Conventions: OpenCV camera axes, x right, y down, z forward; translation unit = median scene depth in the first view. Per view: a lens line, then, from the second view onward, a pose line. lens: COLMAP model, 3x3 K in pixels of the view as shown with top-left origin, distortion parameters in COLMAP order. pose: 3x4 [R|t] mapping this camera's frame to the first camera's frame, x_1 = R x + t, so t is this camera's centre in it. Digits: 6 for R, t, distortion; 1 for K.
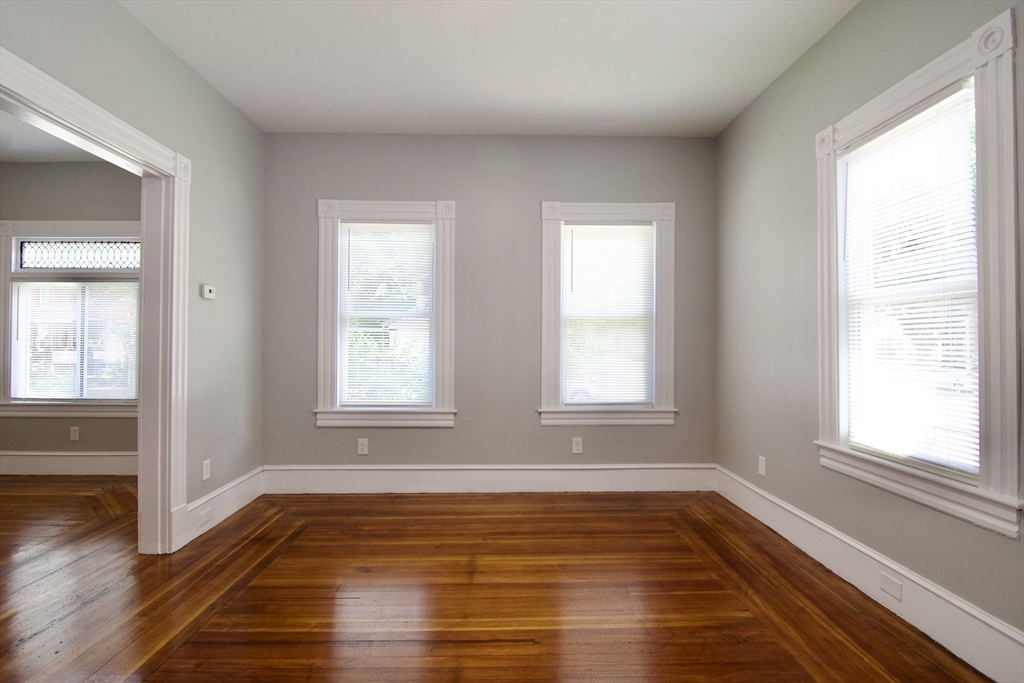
lens RADIAL K [[507.0, 0, 512.0], [0, 507.0, 341.5], [0, 0, 1]] dist [-0.000749, -0.014288]
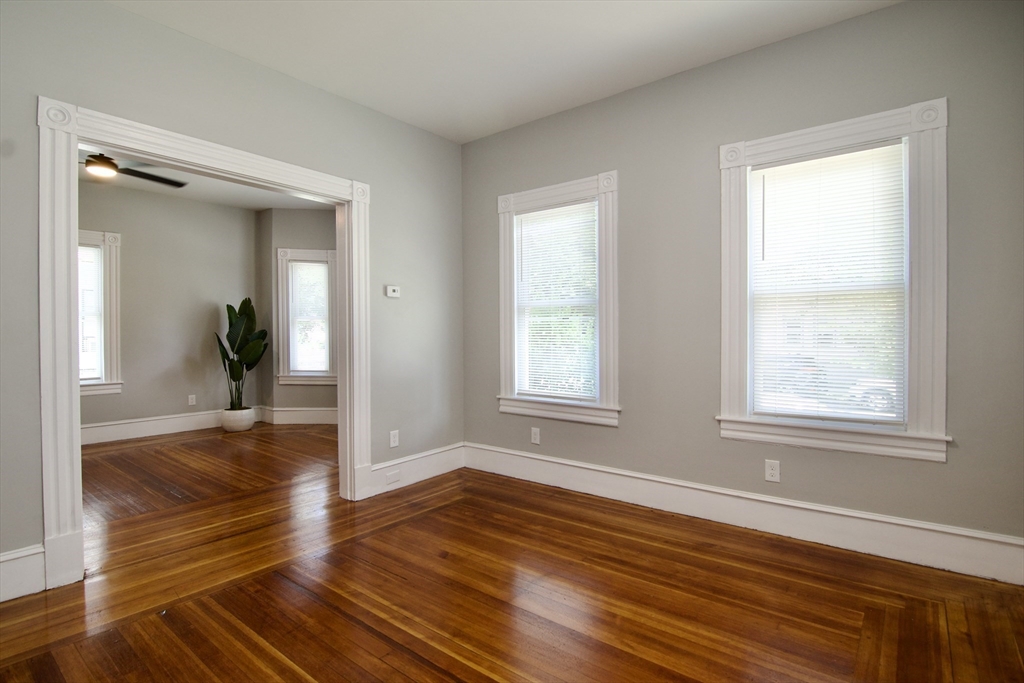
lens RADIAL K [[501.2, 0, 512.0], [0, 501.2, 341.5], [0, 0, 1]] dist [-0.002757, -0.015077]
pose [[0.768903, 0.003586, -0.639356, 0.305874], [0.011080, 0.999759, 0.018933, 0.001223], [0.639270, -0.021641, 0.768678, 0.213251]]
